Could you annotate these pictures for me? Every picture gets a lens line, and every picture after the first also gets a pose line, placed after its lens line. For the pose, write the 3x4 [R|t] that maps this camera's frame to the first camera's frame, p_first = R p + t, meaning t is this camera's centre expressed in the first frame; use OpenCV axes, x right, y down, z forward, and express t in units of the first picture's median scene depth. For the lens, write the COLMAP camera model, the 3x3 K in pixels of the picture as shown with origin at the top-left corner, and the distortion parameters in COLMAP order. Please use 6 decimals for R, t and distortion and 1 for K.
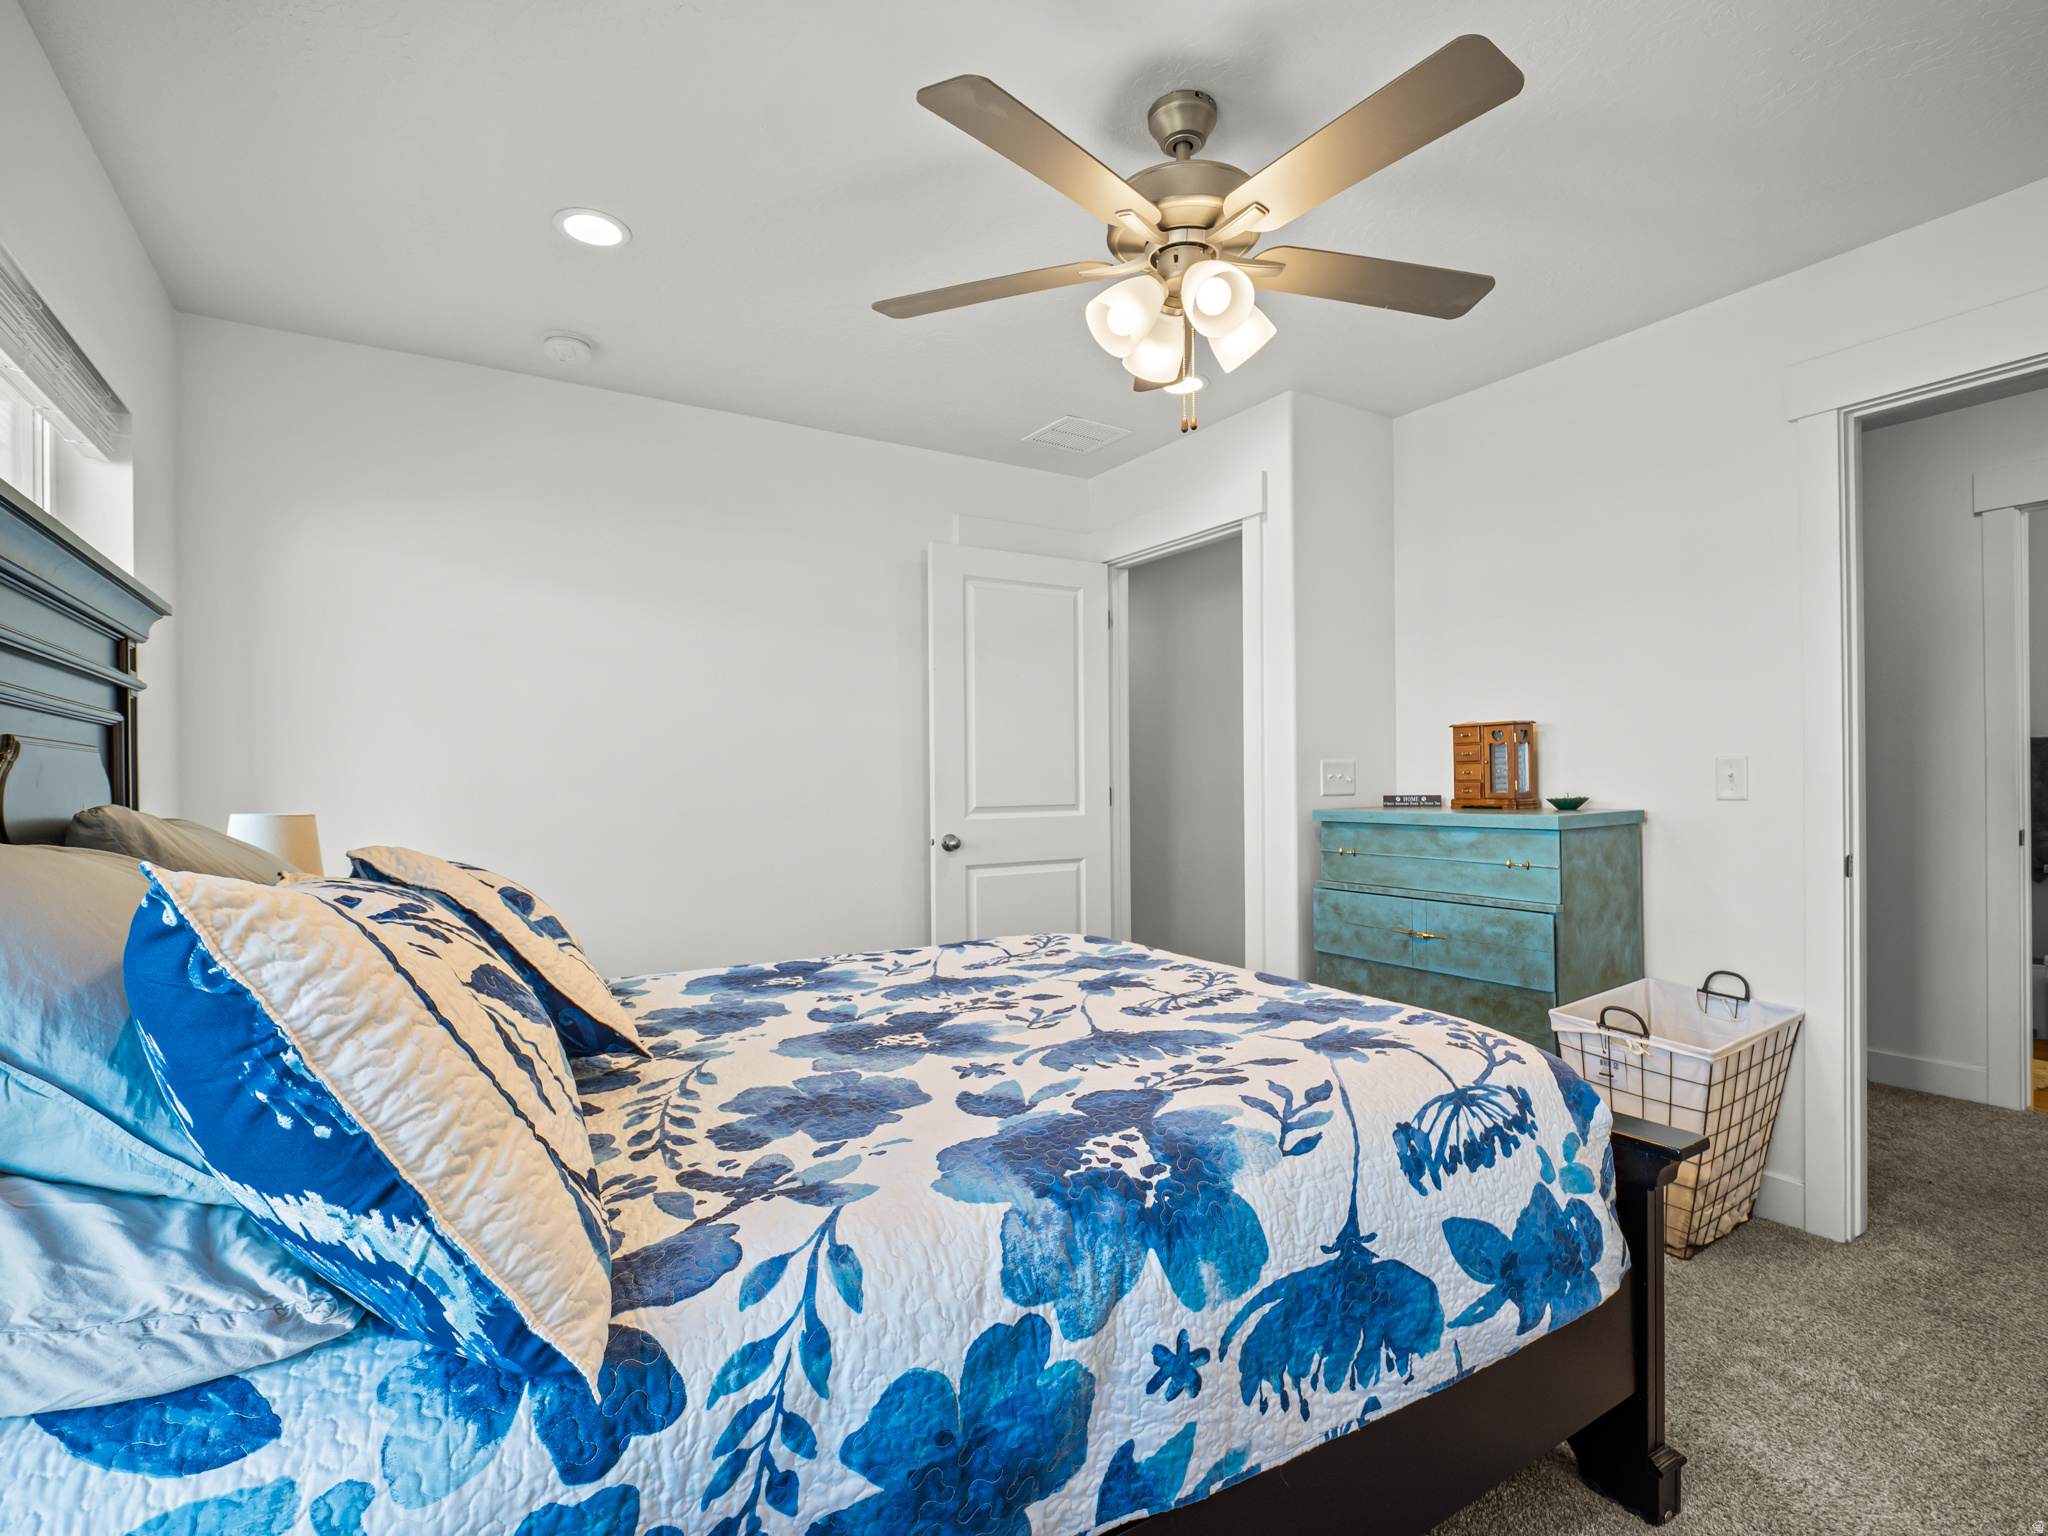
lens RADIAL K [[982.9, 0, 1017.6], [0, 982.9, 770.4], [0, 0, 1]] dist [-0.007996, -0.002787]
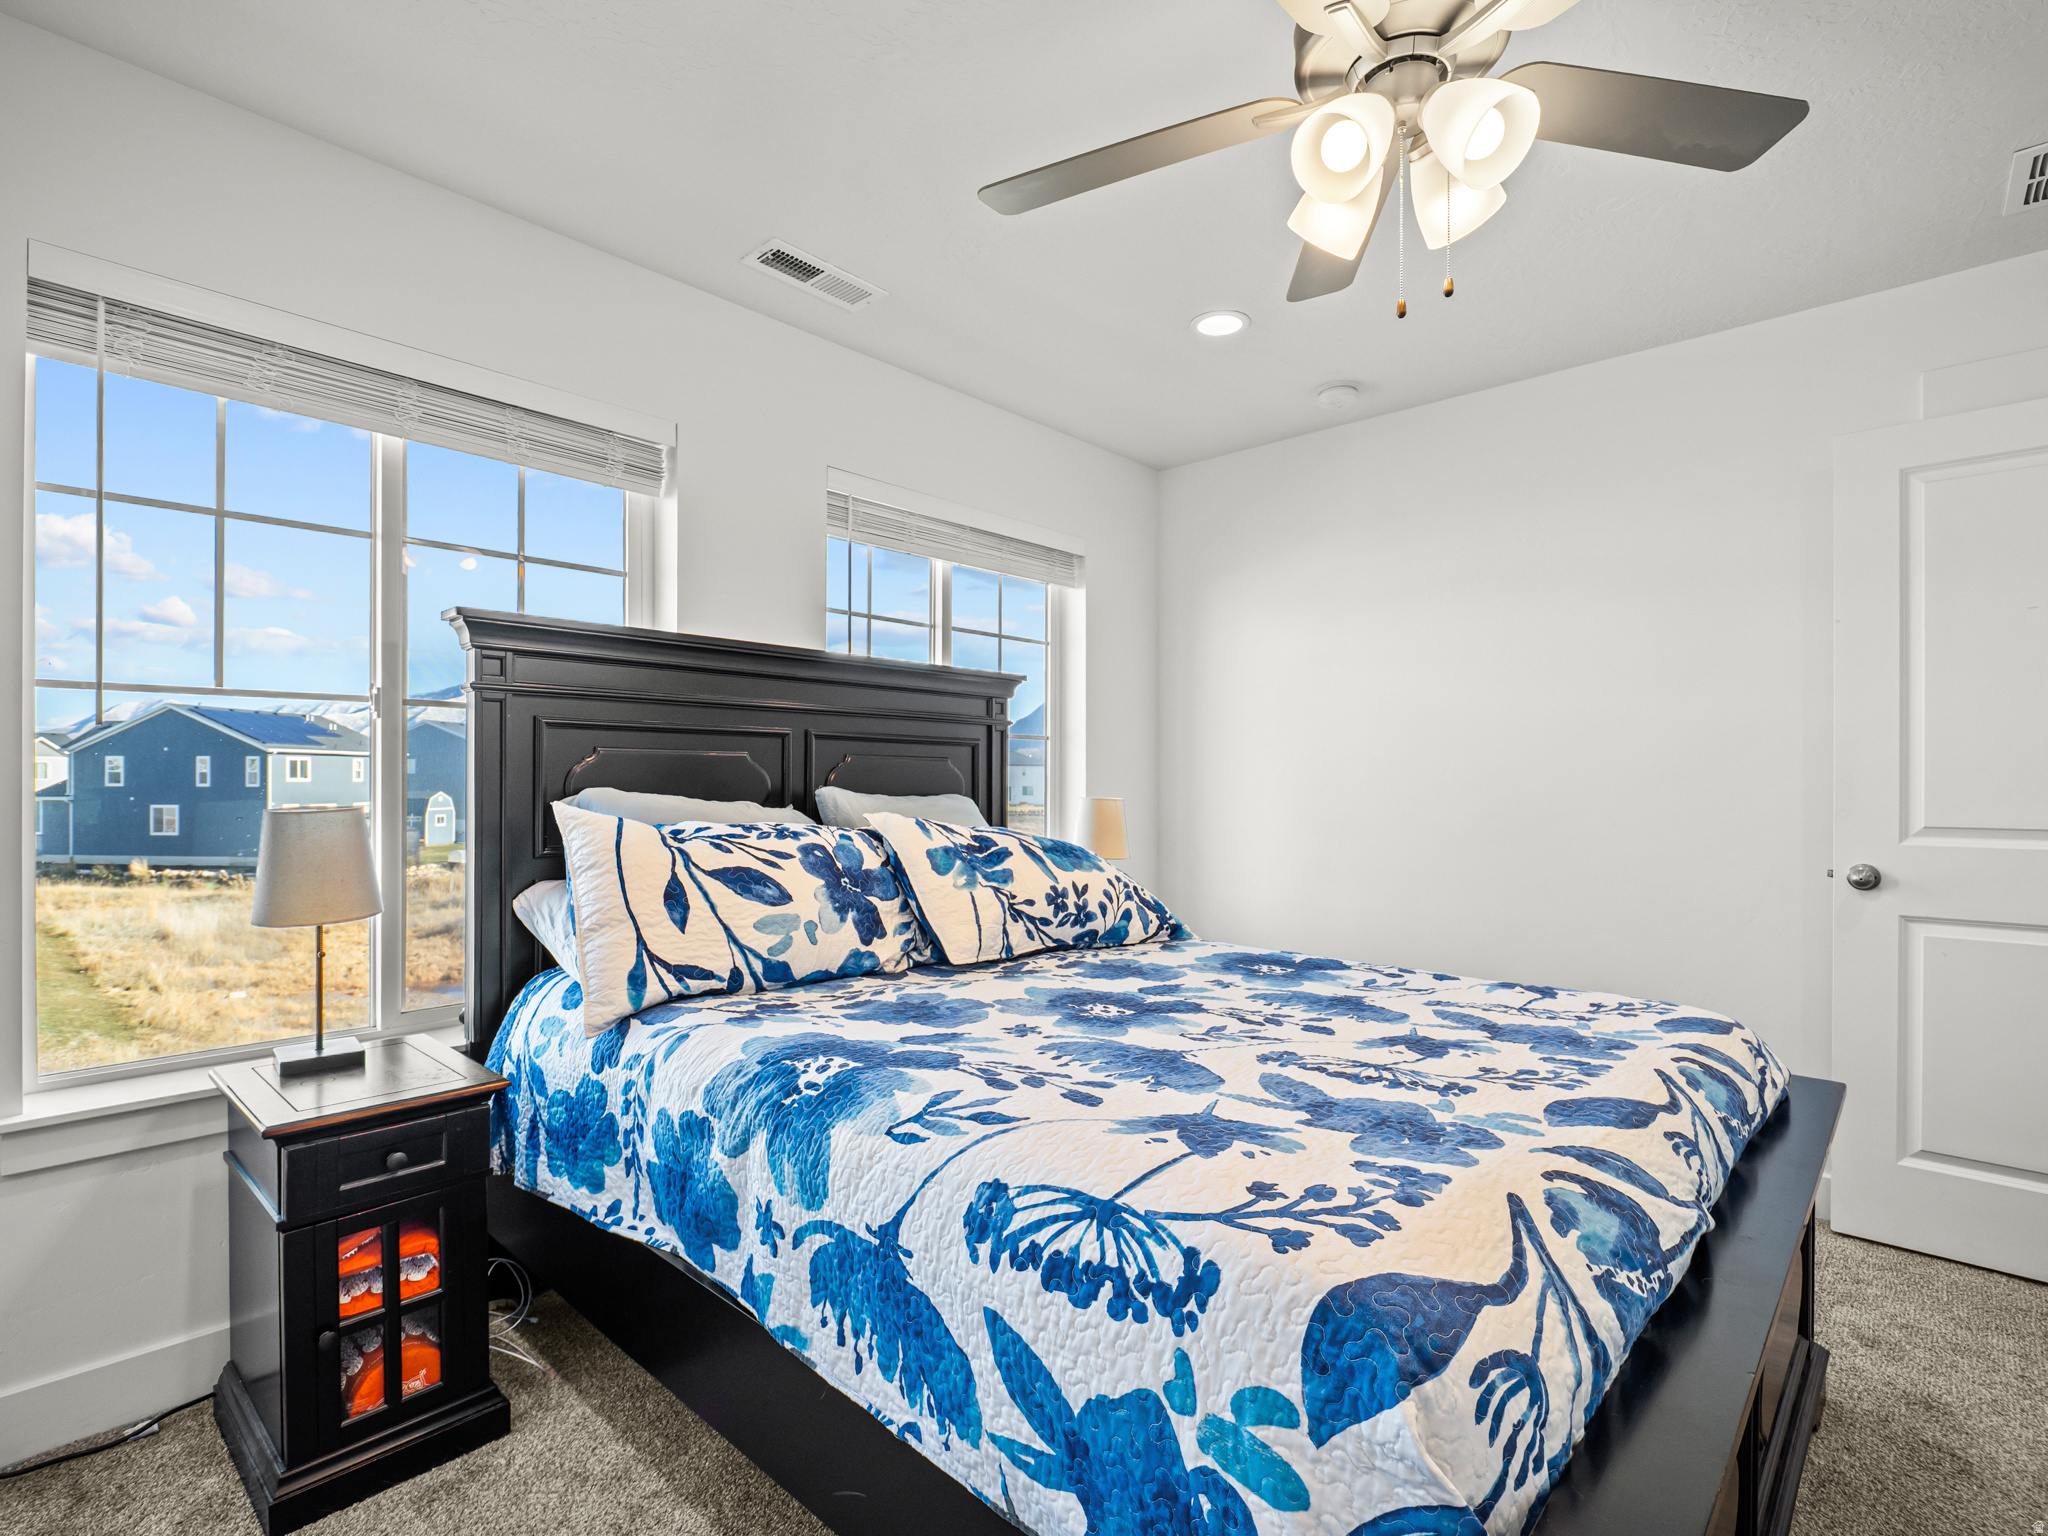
lens RADIAL K [[982.9, 0, 1027.6], [0, 982.9, 775.8], [0, 0, 1]] dist [-0.007996, -0.002787]
pose [[0.268912, 0.003878, -0.963157, 1.171356], [0.002294, 0.999986, 0.004667, -0.001108], [0.963162, -0.003465, 0.268899, 0.754540]]
